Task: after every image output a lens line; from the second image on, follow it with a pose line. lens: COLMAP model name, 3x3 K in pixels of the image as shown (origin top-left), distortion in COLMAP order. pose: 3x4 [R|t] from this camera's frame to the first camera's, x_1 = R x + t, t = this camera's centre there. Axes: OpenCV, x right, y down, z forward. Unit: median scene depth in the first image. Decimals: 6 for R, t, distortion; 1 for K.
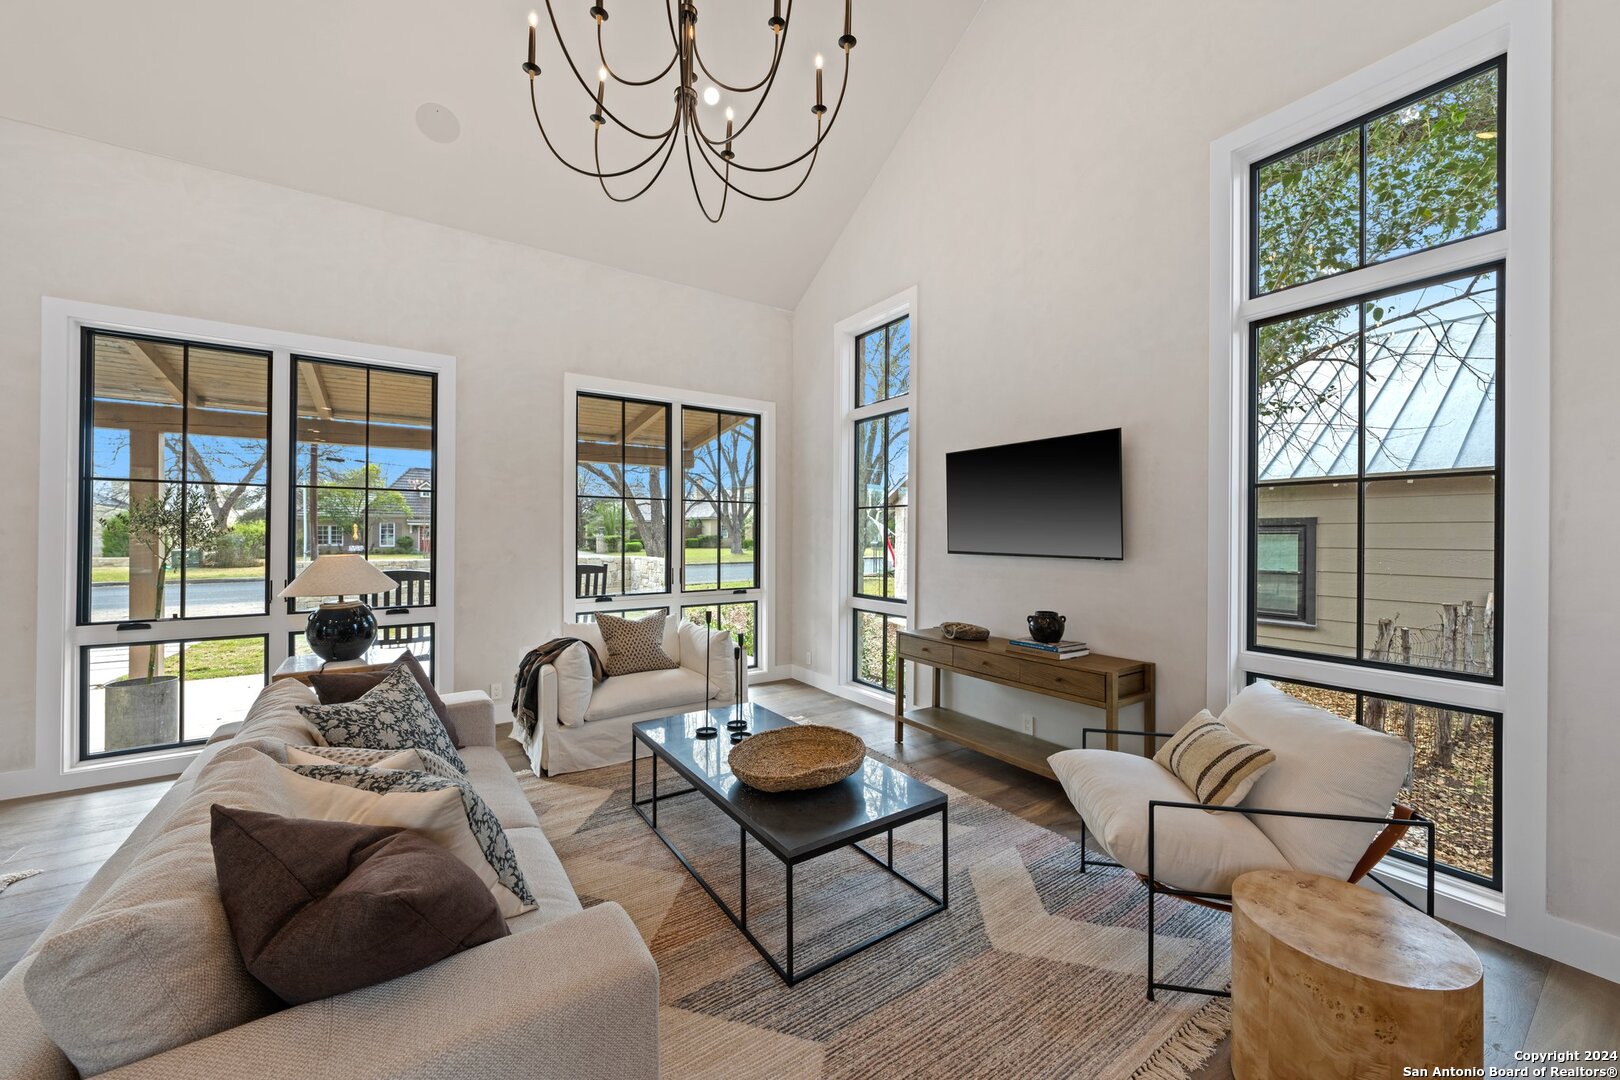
lens RADIAL K [[594.5, 0, 810.0], [0, 594.5, 540.0], [0, 0, 1]] dist [-0.001030, -0.000042]
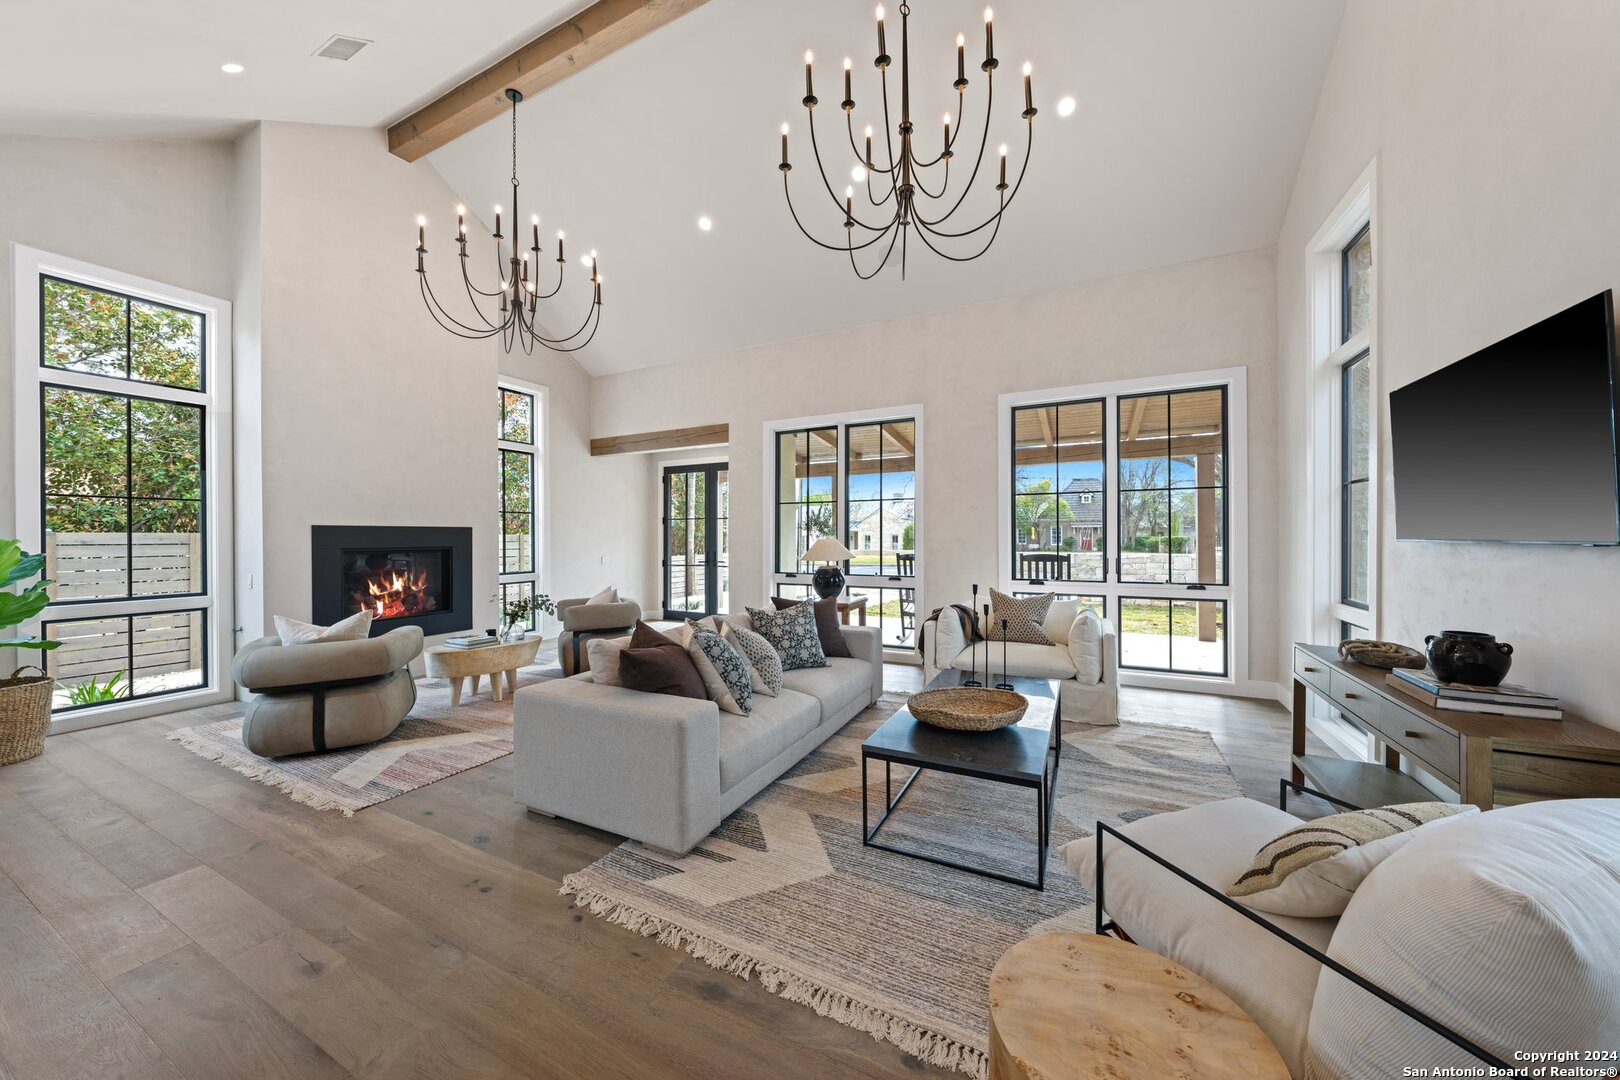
lens RADIAL K [[554.9, 0, 815.4], [0, 554.9, 543.4], [0, 0, 1]] dist [-0.009970, -0.000055]
pose [[0.484215, 0.003605, -0.874942, 0.487220], [-0.000045, 0.999992, 0.004095, 0.024492], [0.874949, -0.001943, 0.484211, 0.135866]]
